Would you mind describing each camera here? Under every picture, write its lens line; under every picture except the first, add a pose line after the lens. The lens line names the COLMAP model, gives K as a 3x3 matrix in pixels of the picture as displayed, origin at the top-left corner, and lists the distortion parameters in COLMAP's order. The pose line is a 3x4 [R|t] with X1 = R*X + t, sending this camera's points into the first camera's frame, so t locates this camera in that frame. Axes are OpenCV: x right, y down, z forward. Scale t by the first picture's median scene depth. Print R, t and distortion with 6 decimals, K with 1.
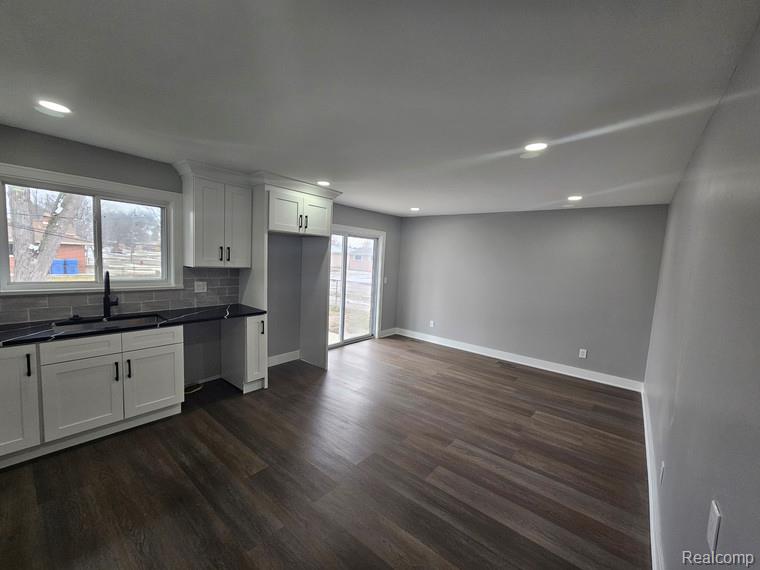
lens RADIAL K [[310.8, 0, 379.1], [0, 310.8, 287.3], [0, 0, 1]] dist [0.001337, 0.000042]
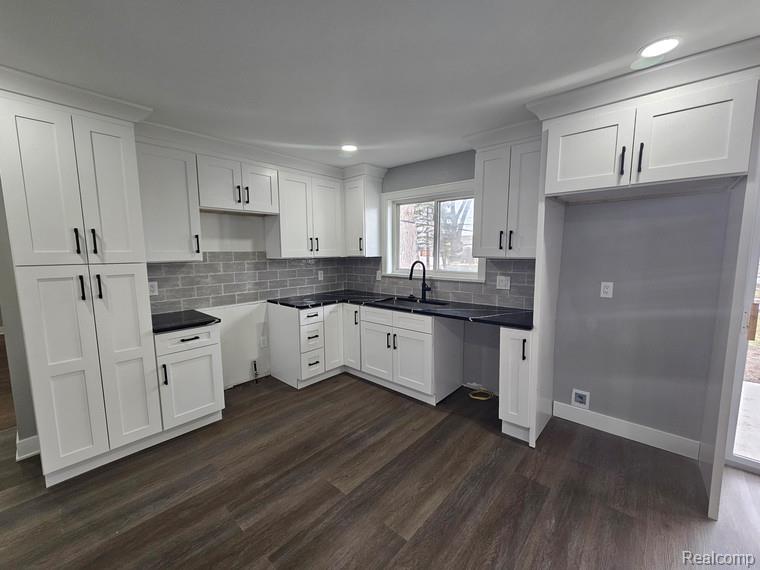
lens RADIAL K [[307.2, 0, 378.7], [0, 307.2, 286.0], [0, 0, 1]] dist [-0.012694, 0.000013]
pose [[-0.046358, 0.064824, -0.996819, 0.286611], [-0.089555, 0.993604, 0.068780, -0.020486], [0.994902, 0.092458, -0.040257, 0.767608]]
